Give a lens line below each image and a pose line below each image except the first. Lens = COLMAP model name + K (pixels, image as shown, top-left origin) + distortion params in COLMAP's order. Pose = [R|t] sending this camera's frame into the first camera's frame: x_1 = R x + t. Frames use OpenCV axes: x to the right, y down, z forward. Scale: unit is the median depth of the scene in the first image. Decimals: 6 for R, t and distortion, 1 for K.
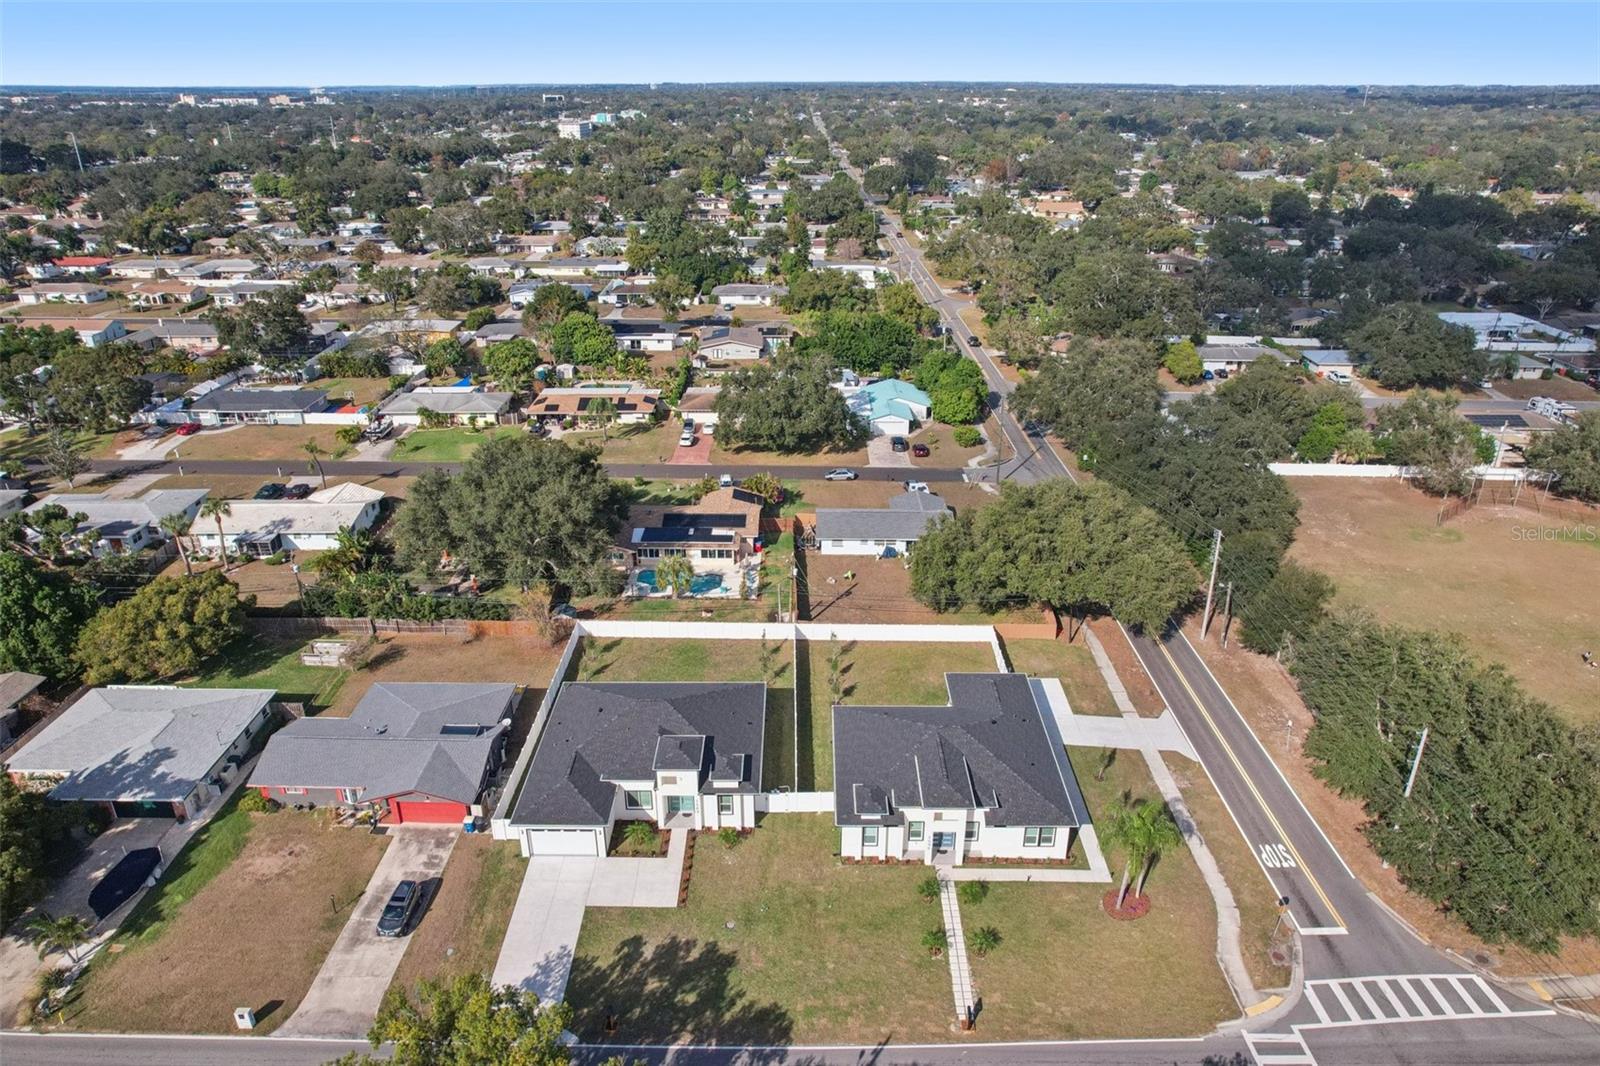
lens RADIAL K [[1053.0, 0, 802.4], [0, 1053.0, 532.7], [0, 0, 1]] dist [-0.074071, 0.066067]
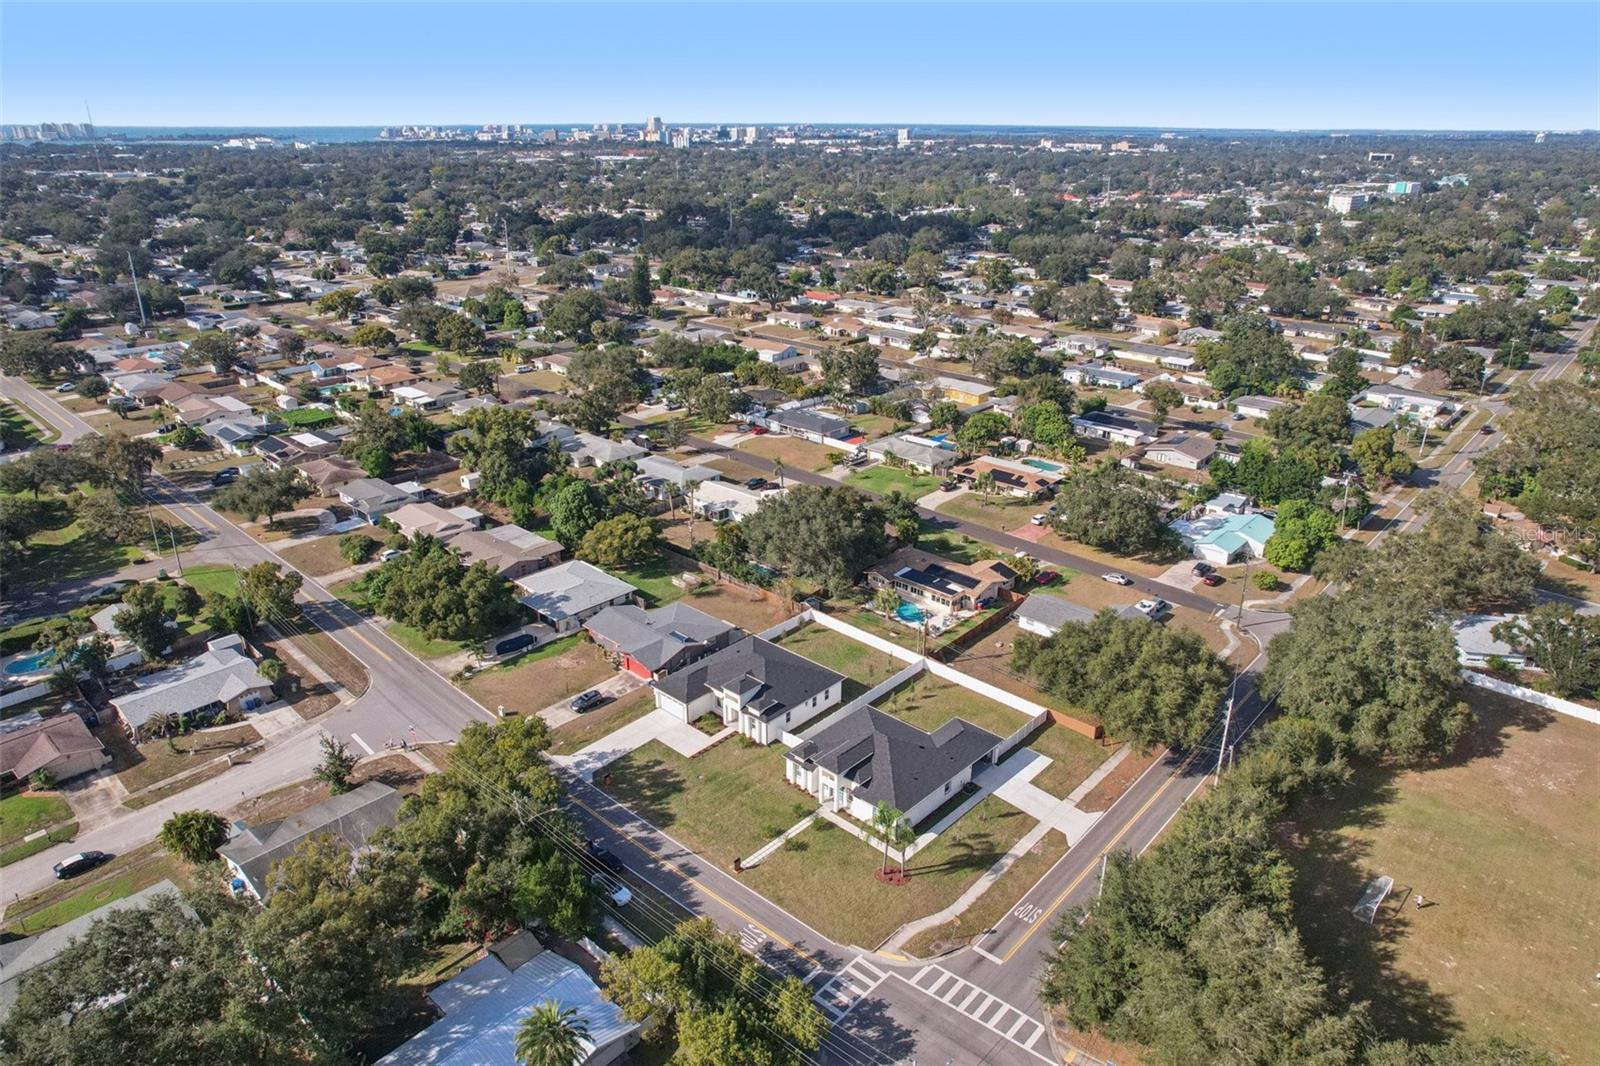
lens RADIAL K [[1024.5, 0, 798.7], [0, 1024.5, 541.0], [0, 0, 1]] dist [-0.068412, 0.058900]
pose [[0.736339, 0.260850, -0.624309, 0.770988], [-0.273071, 0.958783, 0.078527, -0.140461], [0.619061, 0.112659, 0.777221, -0.211423]]
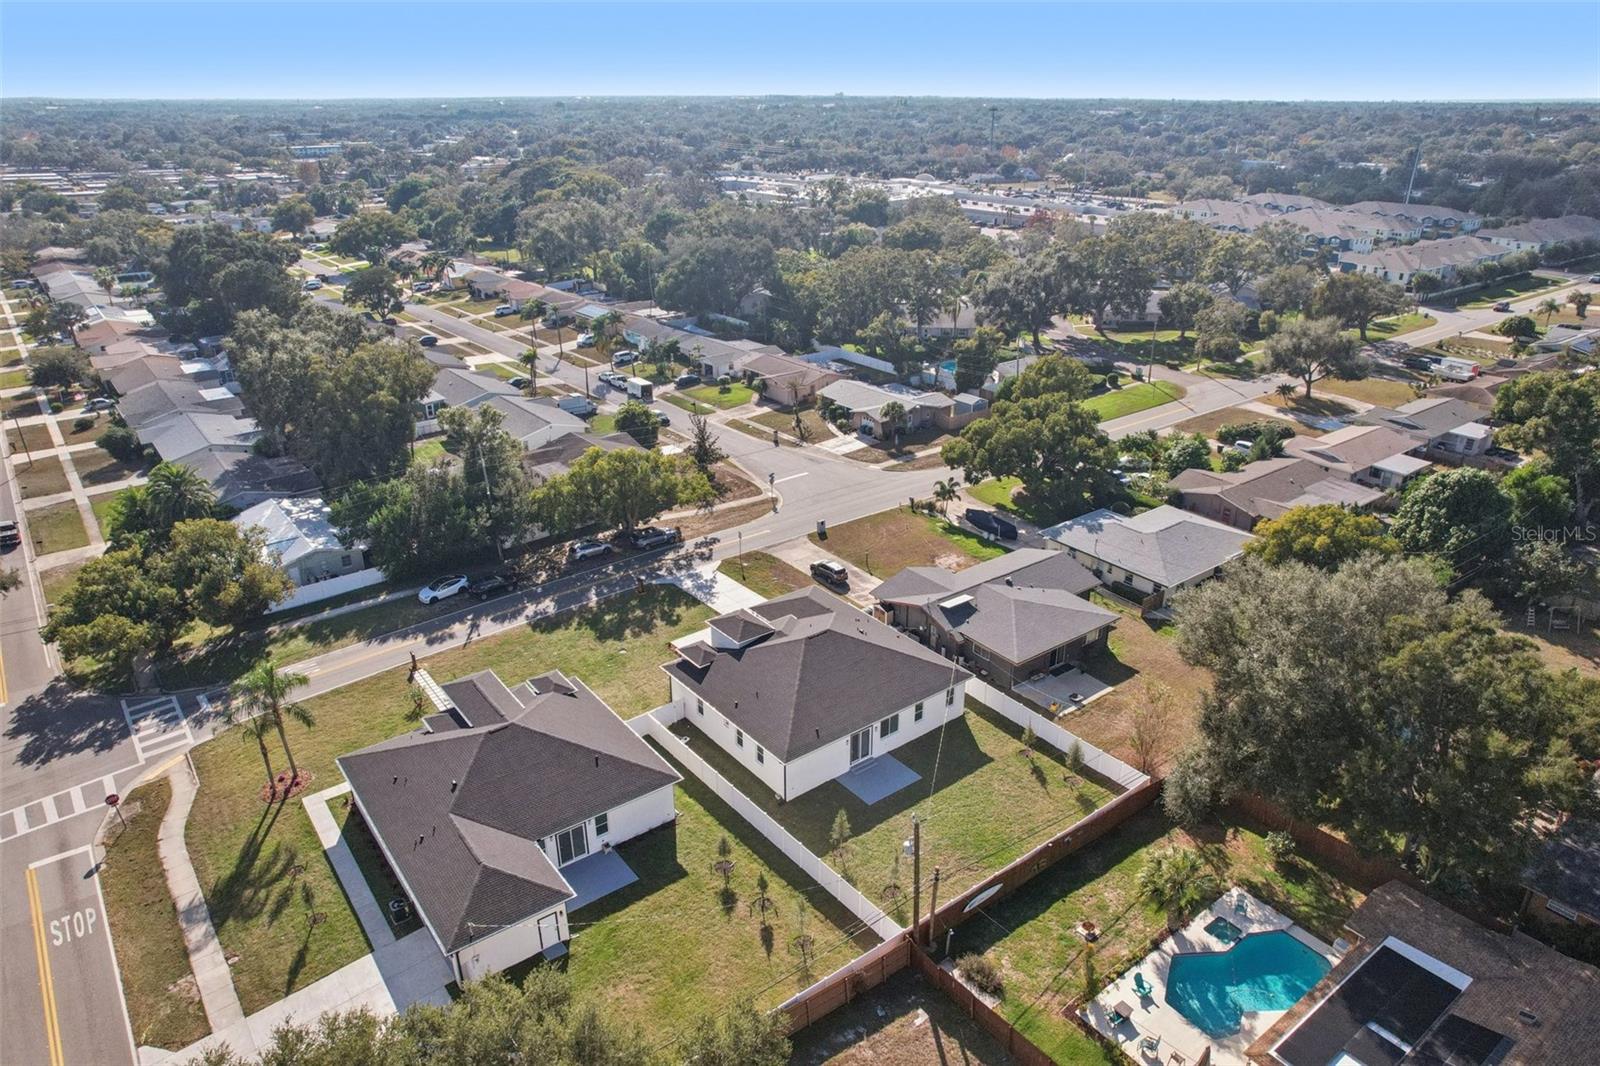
lens RADIAL K [[1034.0, 0, 805.8], [0, 1034.0, 532.7], [0, 0, 1]] dist [-0.070717, 0.062500]
pose [[-0.787579, 0.247788, -0.564199, 0.314709], [-0.244737, 0.714501, 0.655433, -0.443959], [0.565529, 0.654286, -0.502082, 1.243193]]
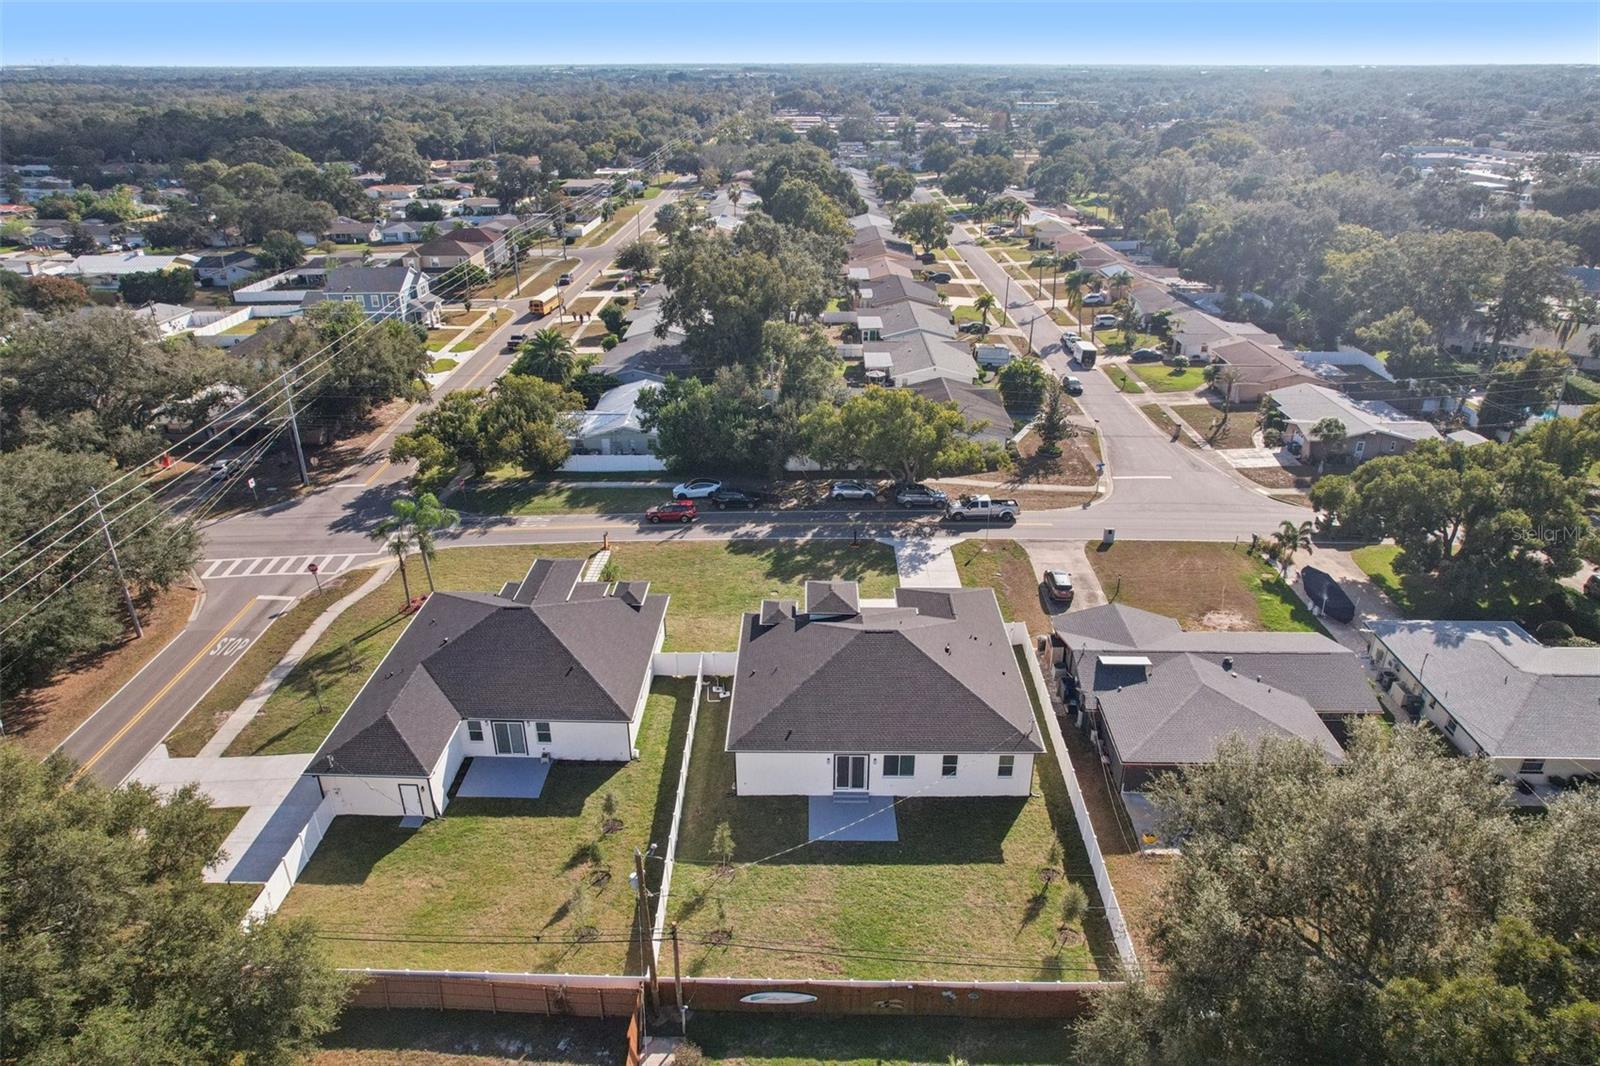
lens RADIAL K [[1024.5, 0, 798.7], [0, 1024.5, 541.0], [0, 0, 1]] dist [-0.068412, 0.058900]
pose [[-0.999868, -0.000972, 0.016226, -0.088296], [0.011638, 0.654042, 0.756369, -0.399443], [-0.011348, 0.756458, -0.653944, 1.284300]]
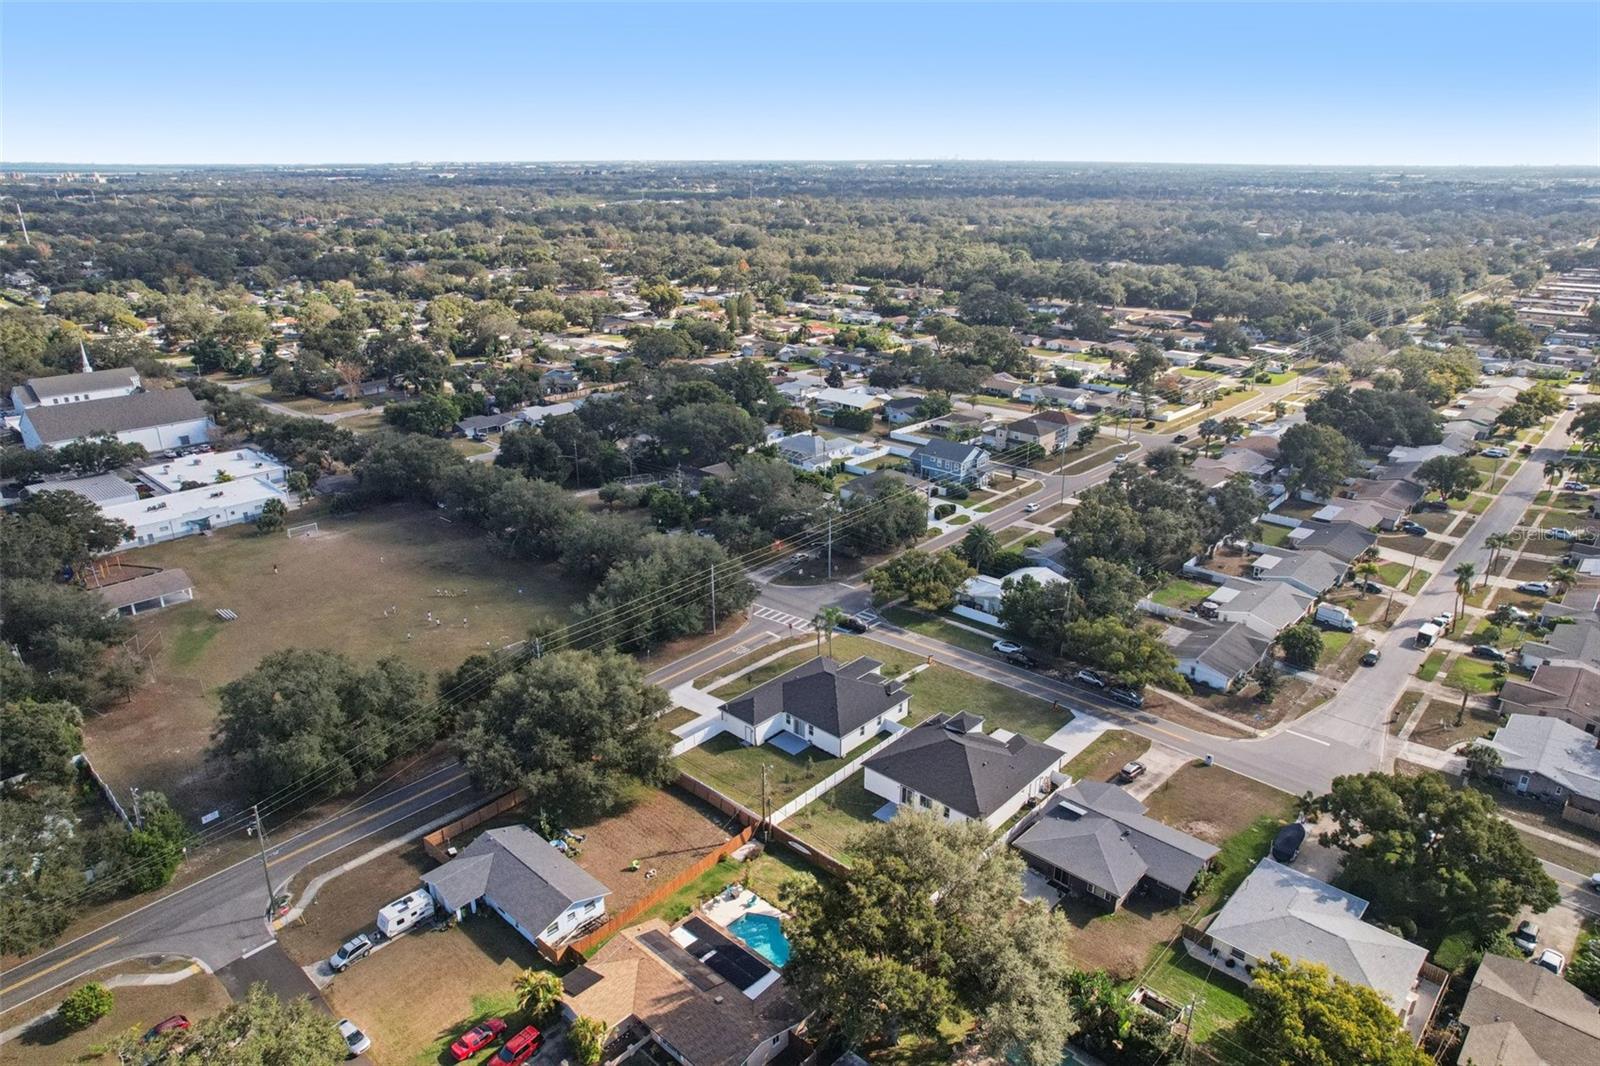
lens RADIAL K [[1024.5, 0, 798.7], [0, 1024.5, 541.0], [0, 0, 1]] dist [-0.068412, 0.058900]
pose [[-0.737837, -0.236612, 0.632148, -0.751046], [0.273184, 0.751728, 0.600229, -0.900469], [-0.617225, 0.615564, -0.490014, 1.505682]]
